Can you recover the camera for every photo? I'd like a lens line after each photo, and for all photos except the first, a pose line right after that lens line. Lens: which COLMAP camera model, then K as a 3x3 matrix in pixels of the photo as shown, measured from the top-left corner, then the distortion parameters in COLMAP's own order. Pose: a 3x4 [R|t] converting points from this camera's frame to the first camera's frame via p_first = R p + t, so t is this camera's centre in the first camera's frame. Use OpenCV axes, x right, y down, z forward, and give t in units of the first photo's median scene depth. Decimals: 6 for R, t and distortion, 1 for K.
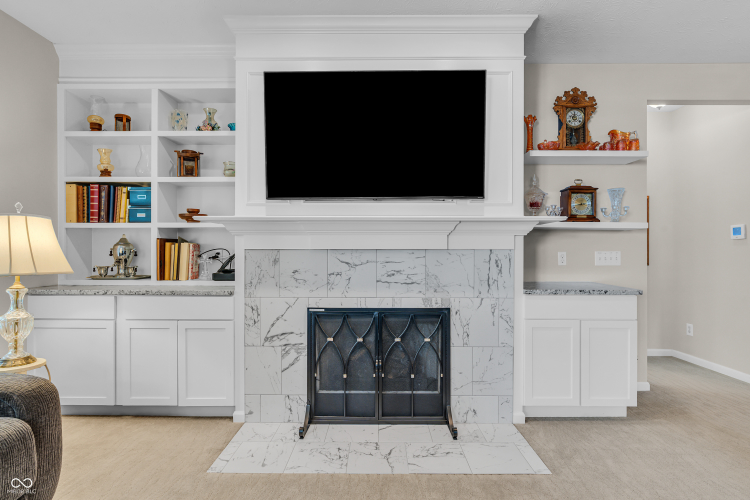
lens RADIAL K [[378.0, 0, 375.0], [0, 378.0, 250.0], [0, 0, 1]] dist [-0.002089, -0.000009]
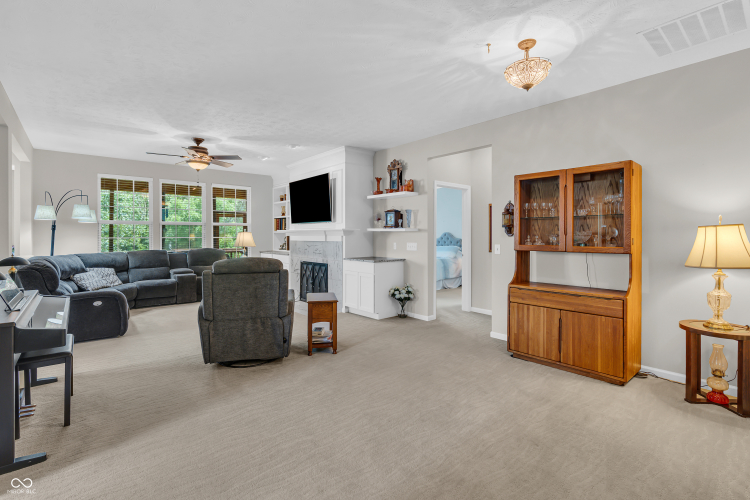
lens RADIAL K [[372.8, 0, 370.8], [0, 372.8, 235.5], [0, 0, 1]] dist [0.051139, 0.000269]
pose [[0.632141, -0.000827, -0.774853, 2.364261], [0.000353, 1.000000, -0.000779, -0.039204], [0.774853, 0.000219, 0.632141, -0.389873]]
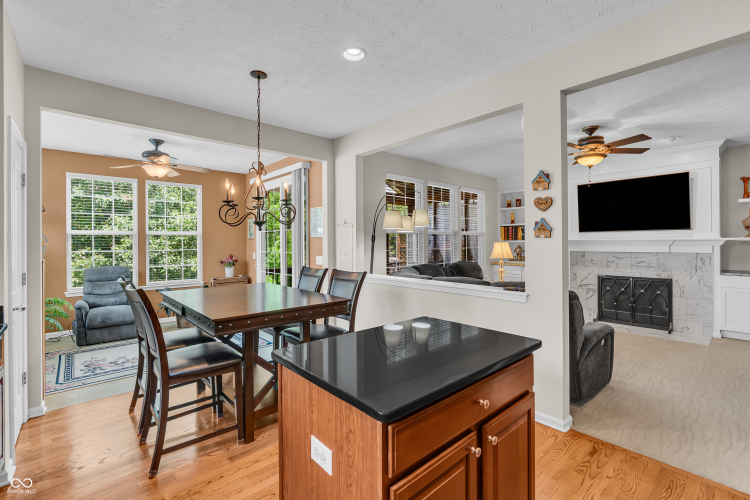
lens RADIAL K [[327.7, 0, 374.6], [0, 327.7, 242.4], [0, 0, 1]] dist [-0.019359, 0.000231]
pose [[0.668476, -0.006216, -0.743708, 0.435985], [0.007892, 0.999968, -0.001264, -0.071316], [0.743692, -0.005025, 0.668503, -1.544082]]
